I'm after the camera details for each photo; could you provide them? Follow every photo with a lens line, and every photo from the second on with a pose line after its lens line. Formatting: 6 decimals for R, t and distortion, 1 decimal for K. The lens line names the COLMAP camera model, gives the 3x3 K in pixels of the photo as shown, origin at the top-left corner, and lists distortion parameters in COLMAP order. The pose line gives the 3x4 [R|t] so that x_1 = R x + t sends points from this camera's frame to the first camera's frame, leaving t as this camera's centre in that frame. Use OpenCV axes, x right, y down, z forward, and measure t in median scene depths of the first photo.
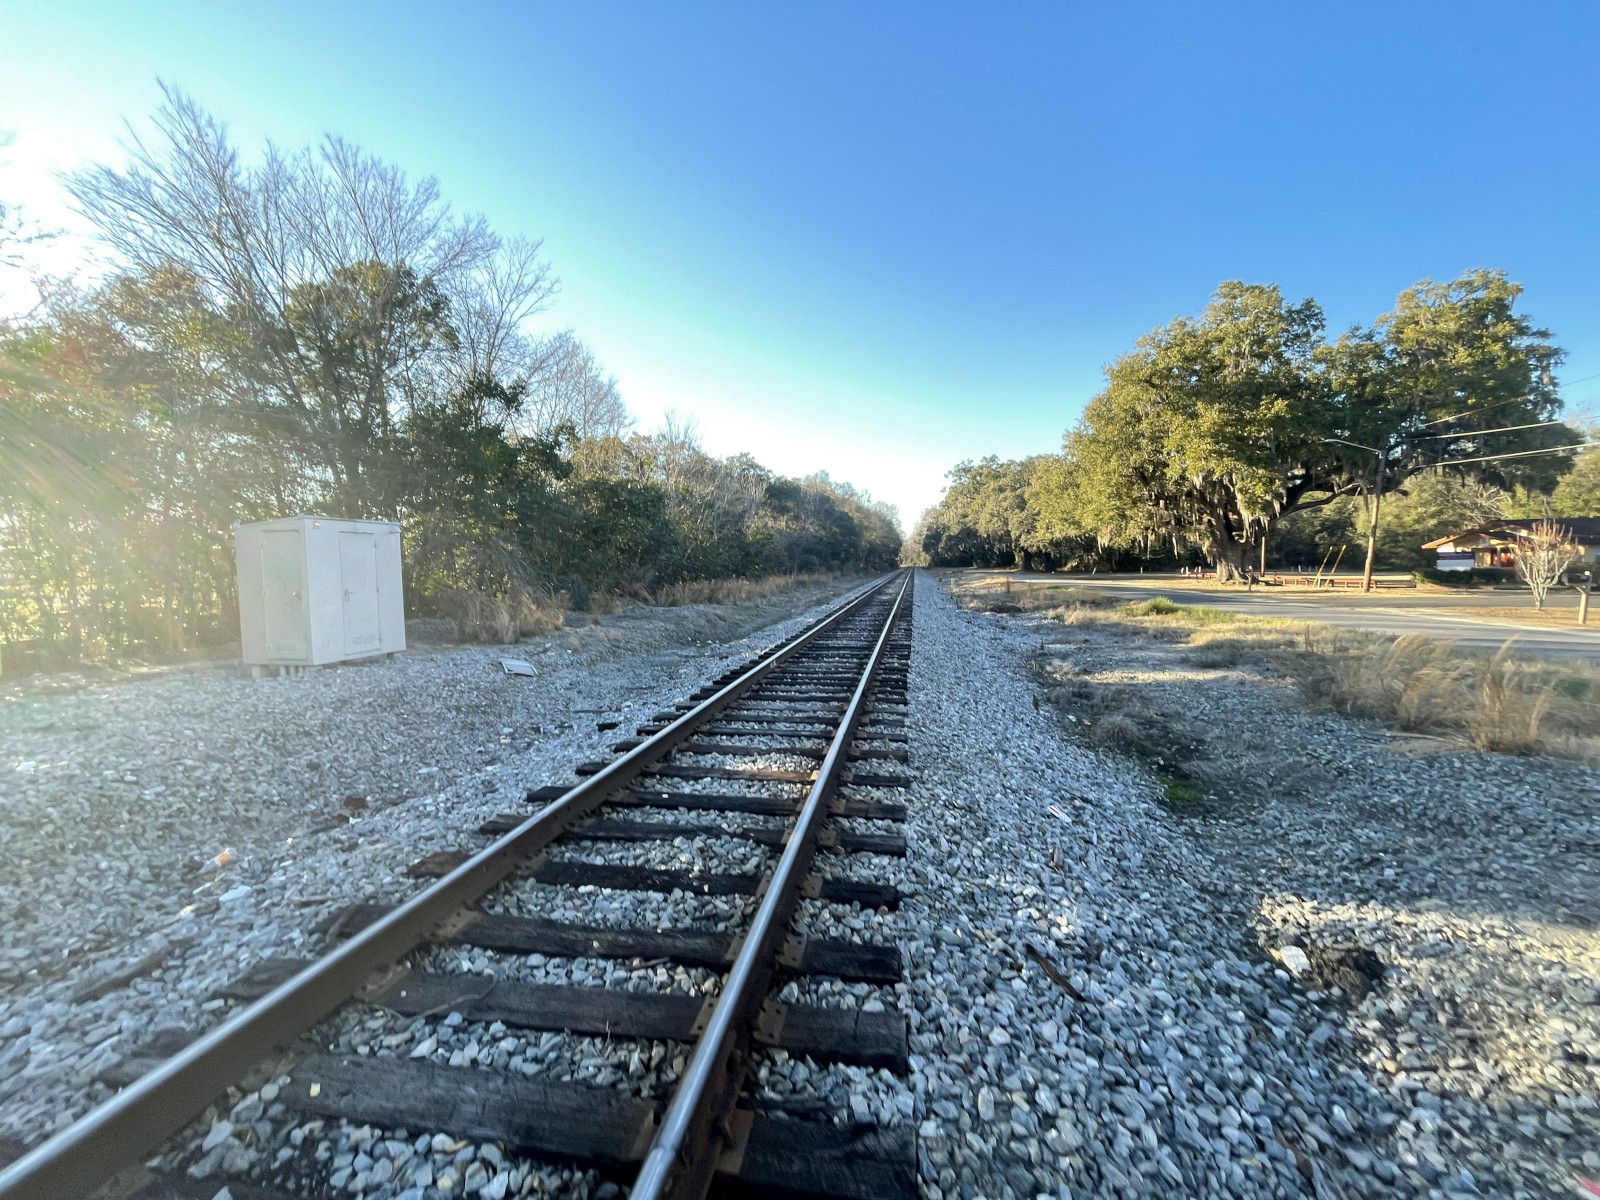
lens RADIAL K [[640.7, 0, 800.0], [0, 640.7, 600.0], [0, 0, 1]] dist [0.000792, 0.000040]
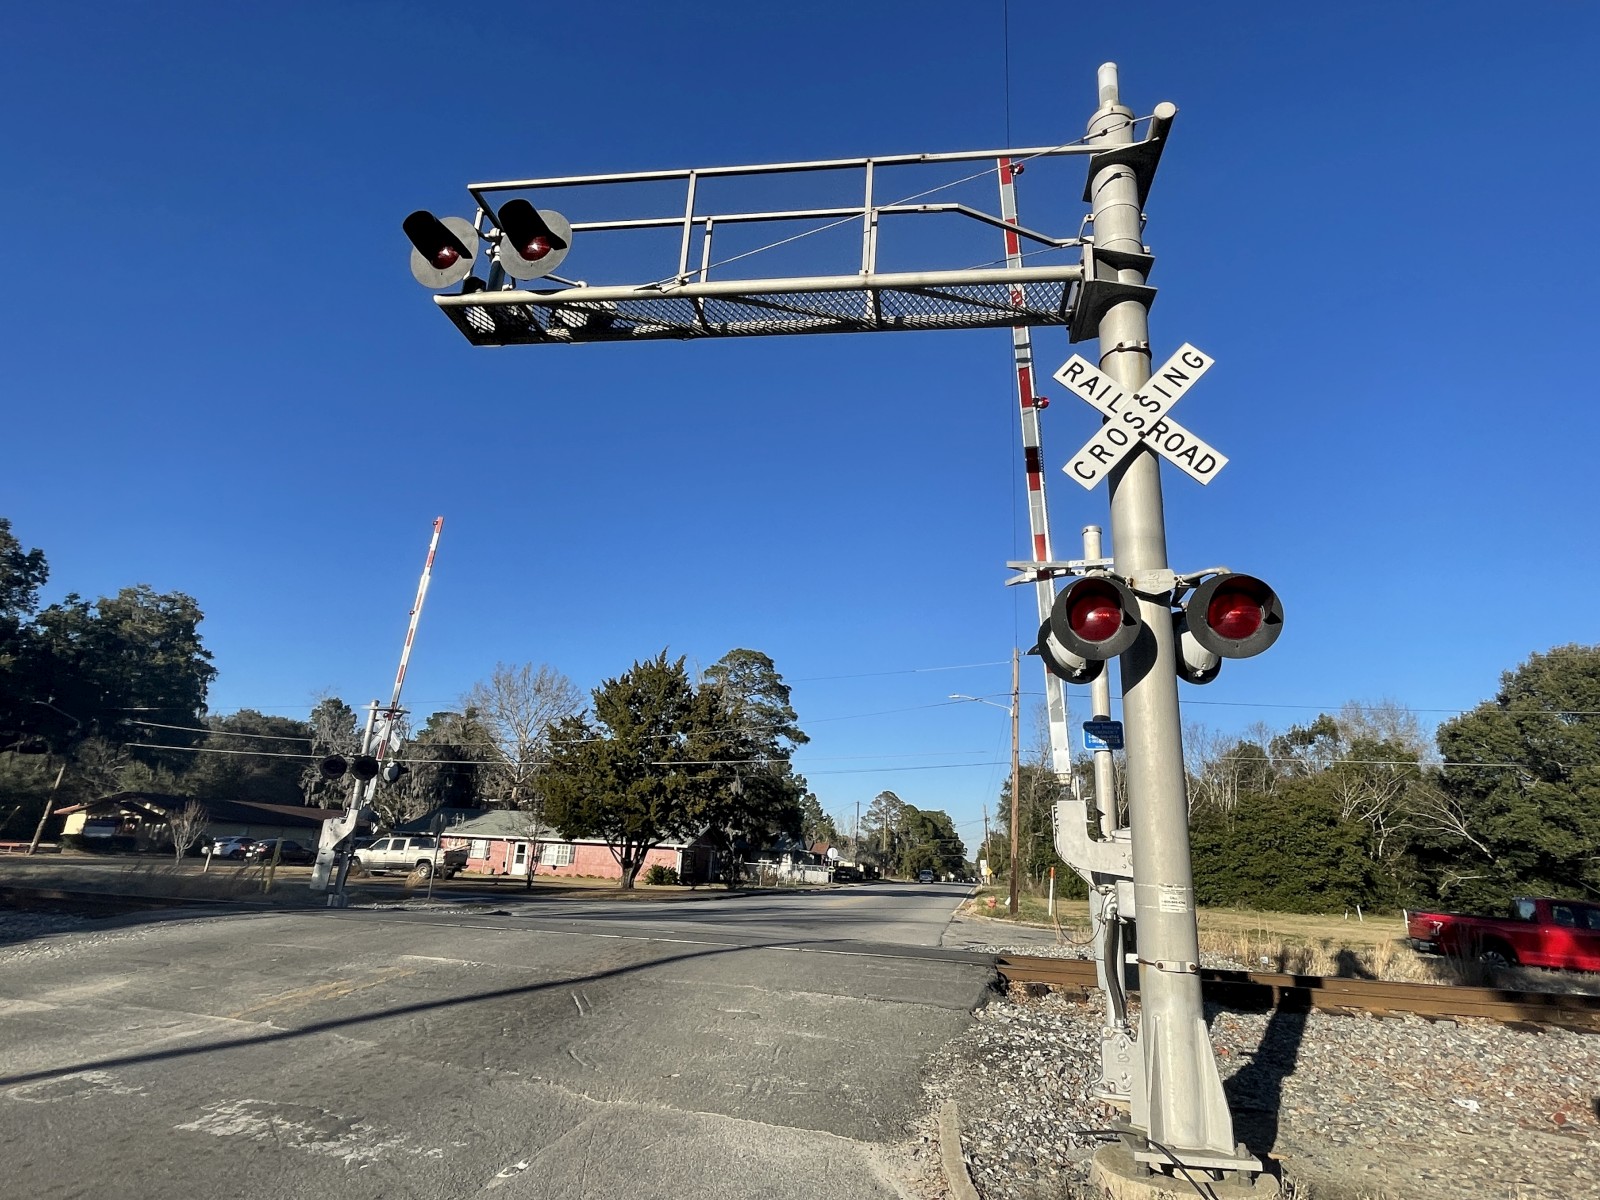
lens RADIAL K [[838.1, 0, 797.5], [0, 838.1, 629.9], [0, 0, 1]] dist [-0.005786, -0.001763]
pose [[0.042514, 0.279096, 0.959322, -0.402769], [0.011281, 0.959994, -0.279792, 0.022588], [-0.999032, 0.022717, 0.037665, -0.242857]]
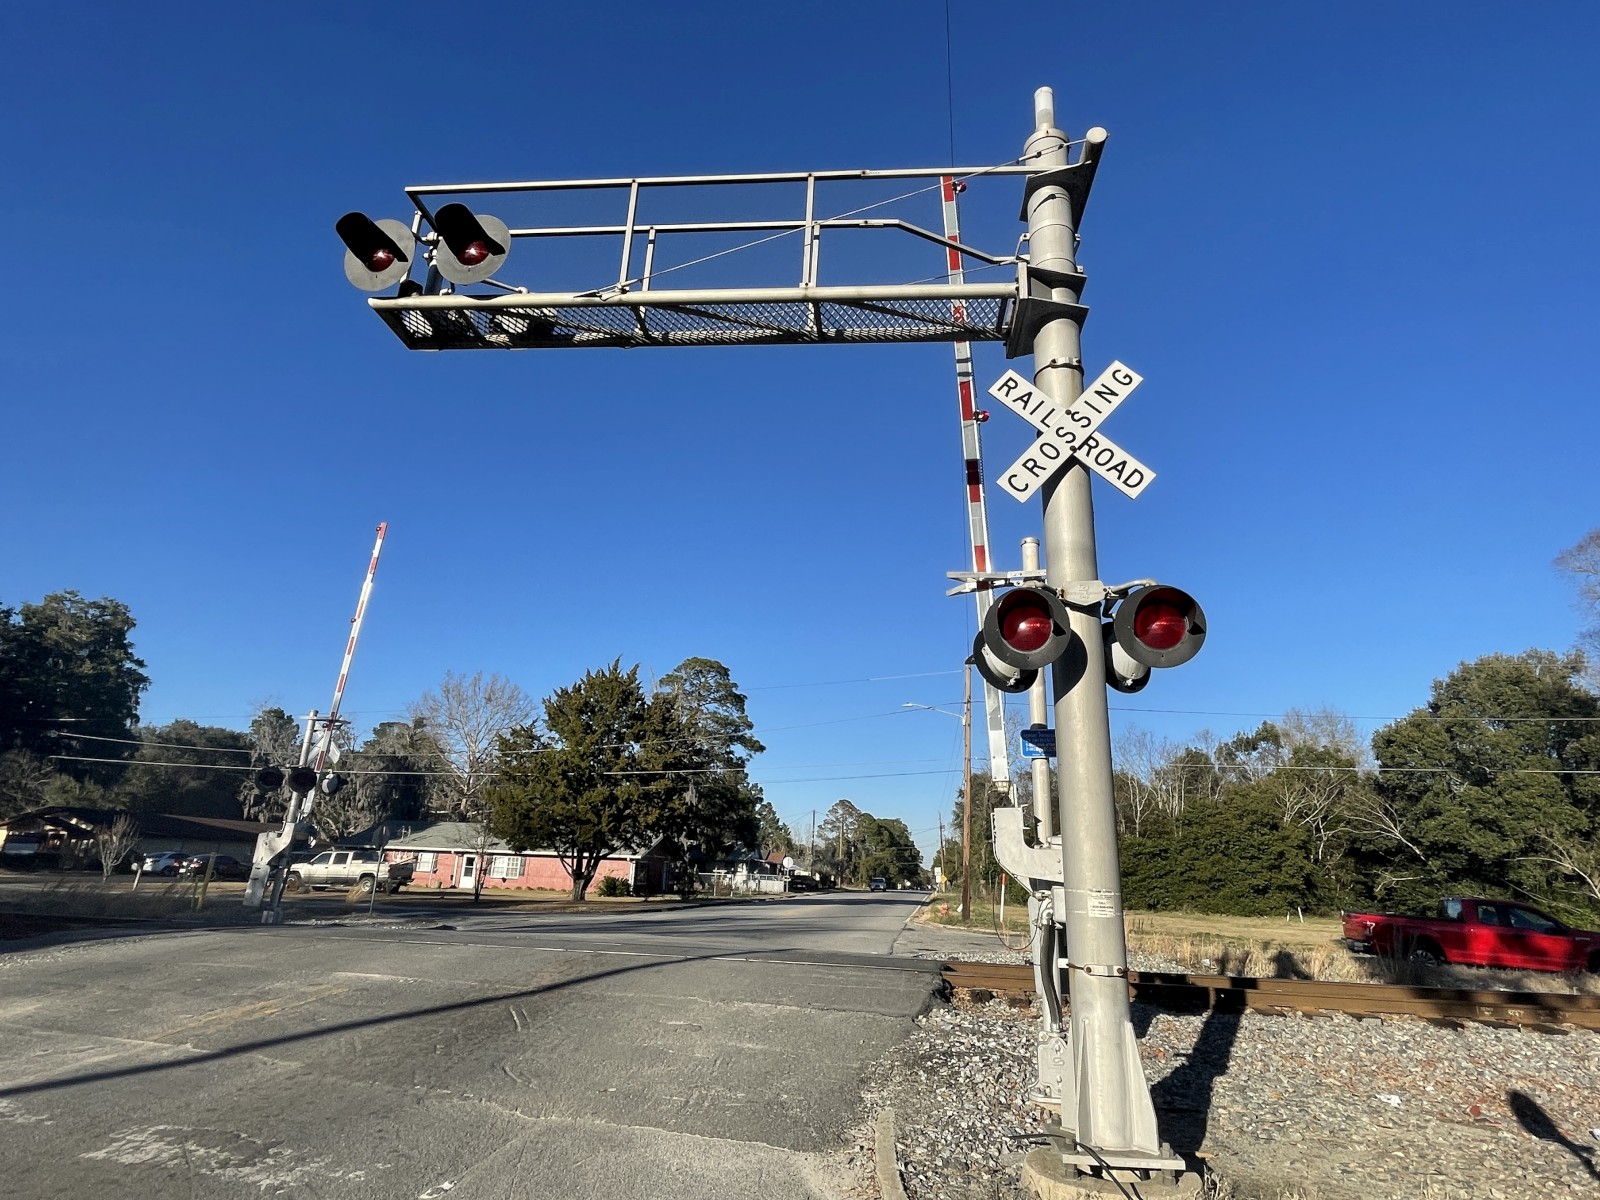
lens RADIAL K [[838.1, 0, 797.5], [0, 838.1, 629.9], [0, 0, 1]] dist [-0.005786, -0.001763]
pose [[-0.006505, 0.289060, 0.957289, -0.403336], [0.023534, 0.957088, -0.288839, 0.022670], [-0.999702, 0.020650, -0.013028, -0.247994]]
